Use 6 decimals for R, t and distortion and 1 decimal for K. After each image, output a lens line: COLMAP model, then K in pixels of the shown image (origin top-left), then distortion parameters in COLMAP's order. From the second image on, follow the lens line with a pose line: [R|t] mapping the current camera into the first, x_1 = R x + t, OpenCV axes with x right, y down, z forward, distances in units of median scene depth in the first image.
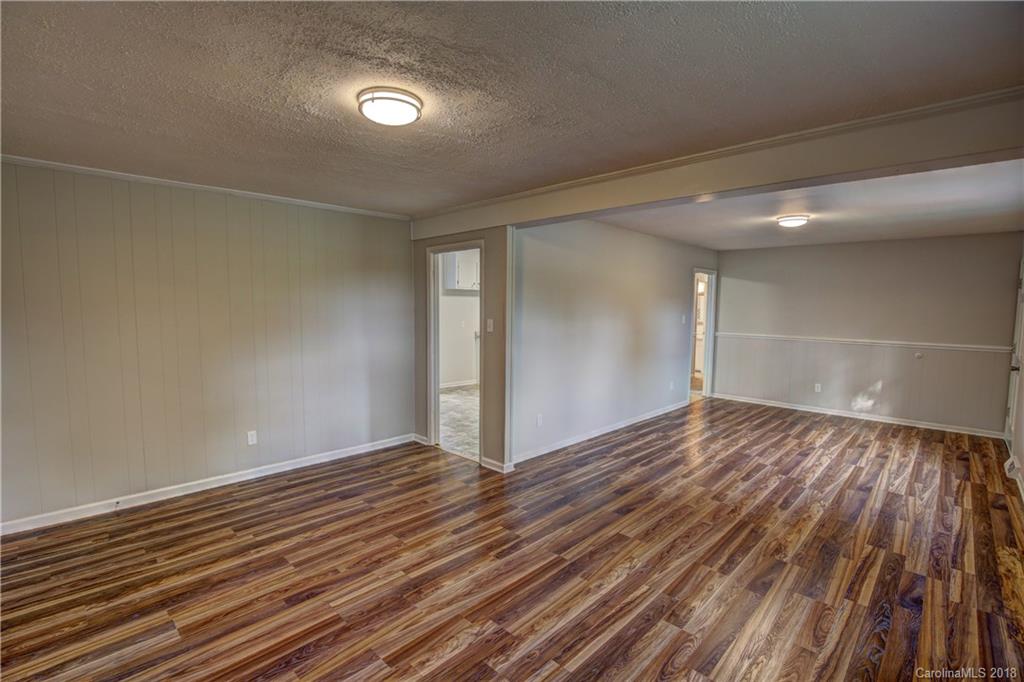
lens RADIAL K [[467.7, 0, 510.2], [0, 467.7, 346.5], [0, 0, 1]] dist [-0.029196, 0.003777]
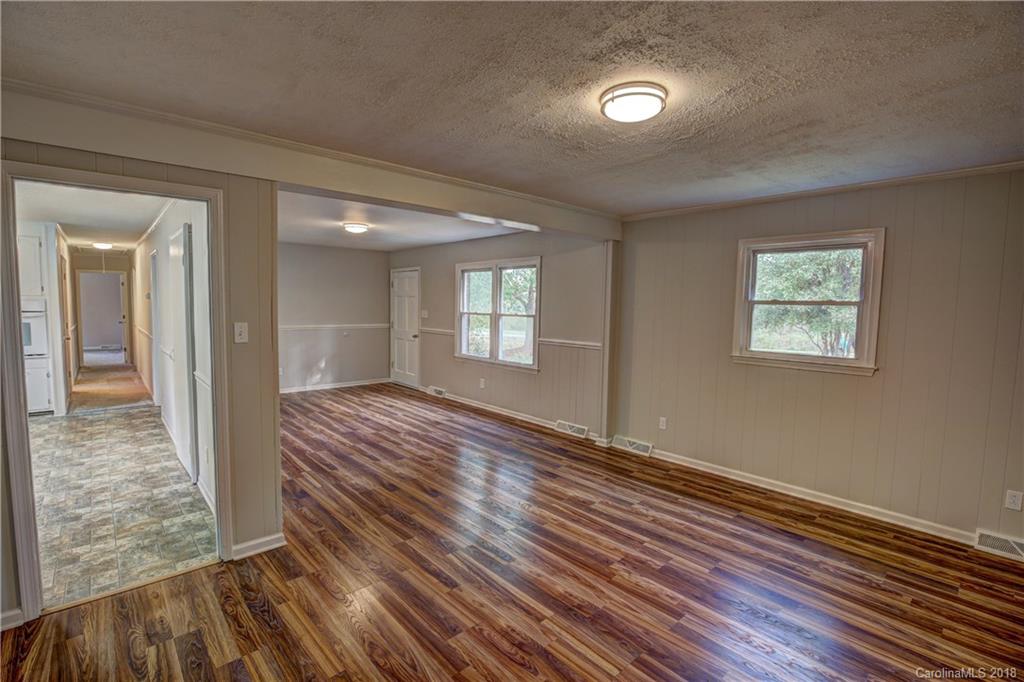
lens RADIAL K [[467.7, 0, 502.7], [0, 467.7, 340.4], [0, 0, 1]] dist [-0.029196, 0.003777]
pose [[0.071907, -0.088459, 0.993481, -0.763174], [0.074219, 0.993772, 0.083113, -0.071828], [-0.994646, 0.067759, 0.078025, 0.721331]]
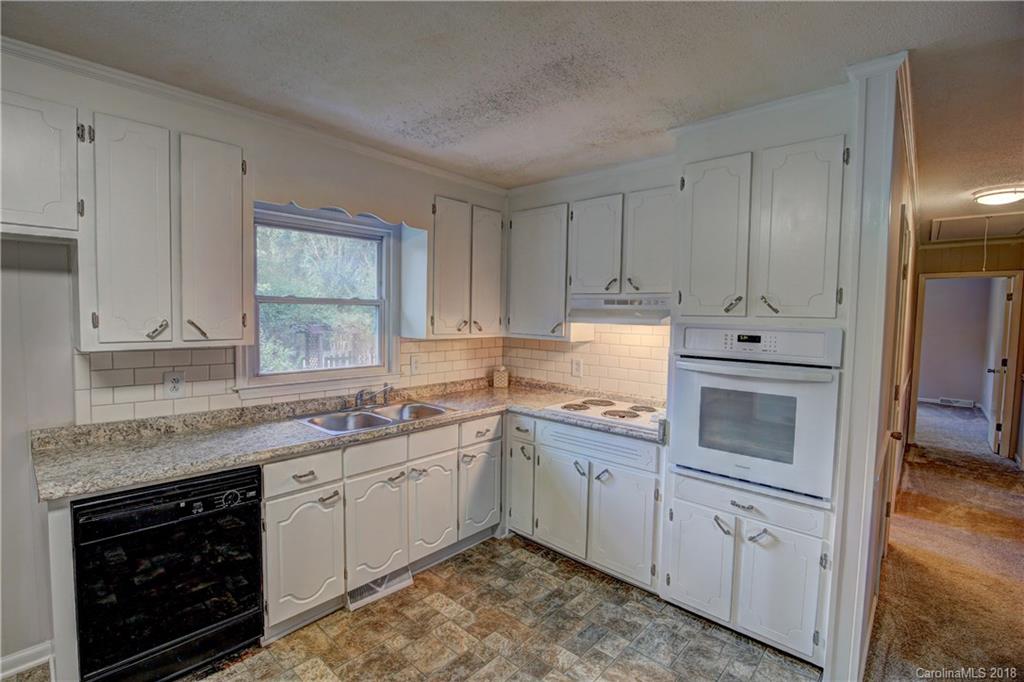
lens RADIAL K [[467.7, 0, 510.2], [0, 467.7, 342.2], [0, 0, 1]] dist [-0.029196, 0.003777]
pose [[0.999383, -0.001351, 0.035110, 0.358545], [0.002246, 0.999673, -0.025467, -0.175792], [-0.035064, 0.025530, 0.999059, 1.960797]]
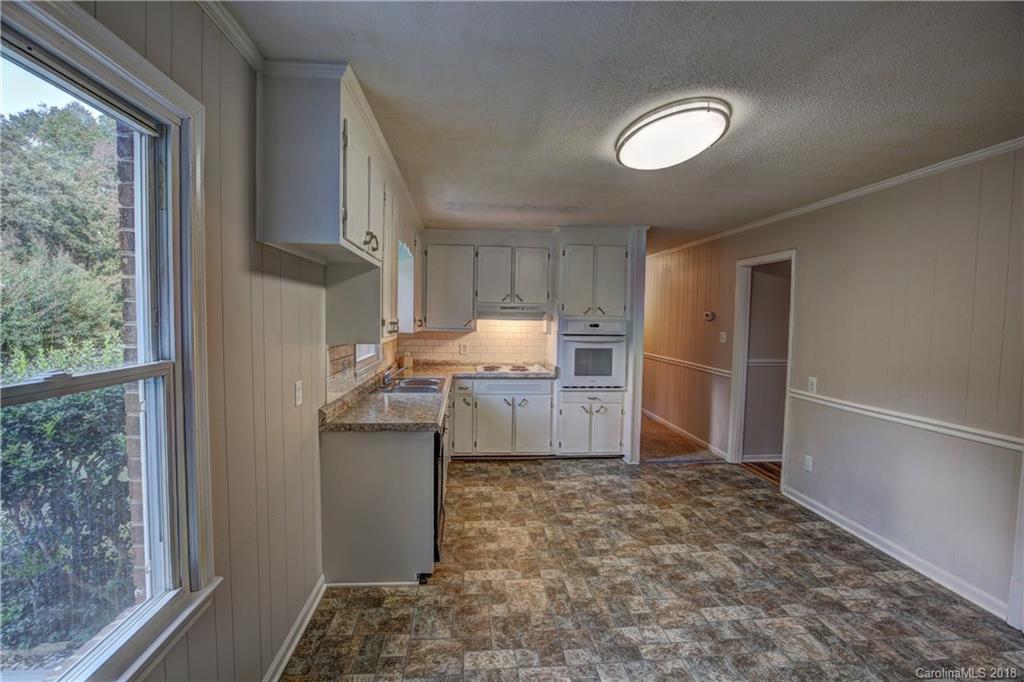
lens RADIAL K [[467.7, 0, 510.2], [0, 467.7, 339.8], [0, 0, 1]] dist [-0.029196, 0.003777]
pose [[0.647848, -0.047502, 0.760288, -0.526250], [0.063229, 0.997963, 0.008473, -0.179675], [-0.759141, 0.042583, 0.649531, 1.830856]]
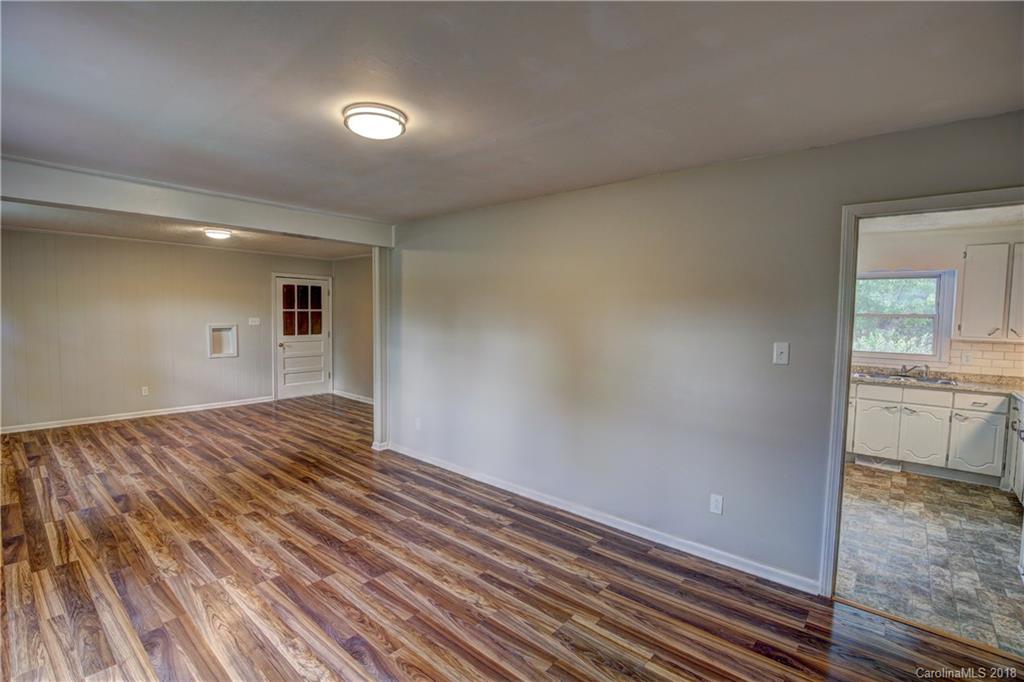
lens RADIAL K [[467.7, 0, 504.5], [0, 467.7, 334.1], [0, 0, 1]] dist [-0.029196, 0.003777]
pose [[0.053963, 0.031329, -0.998051, 1.456337], [-0.106923, 0.993942, 0.025419, -0.114666], [0.992802, 0.105343, 0.056986, 1.480600]]
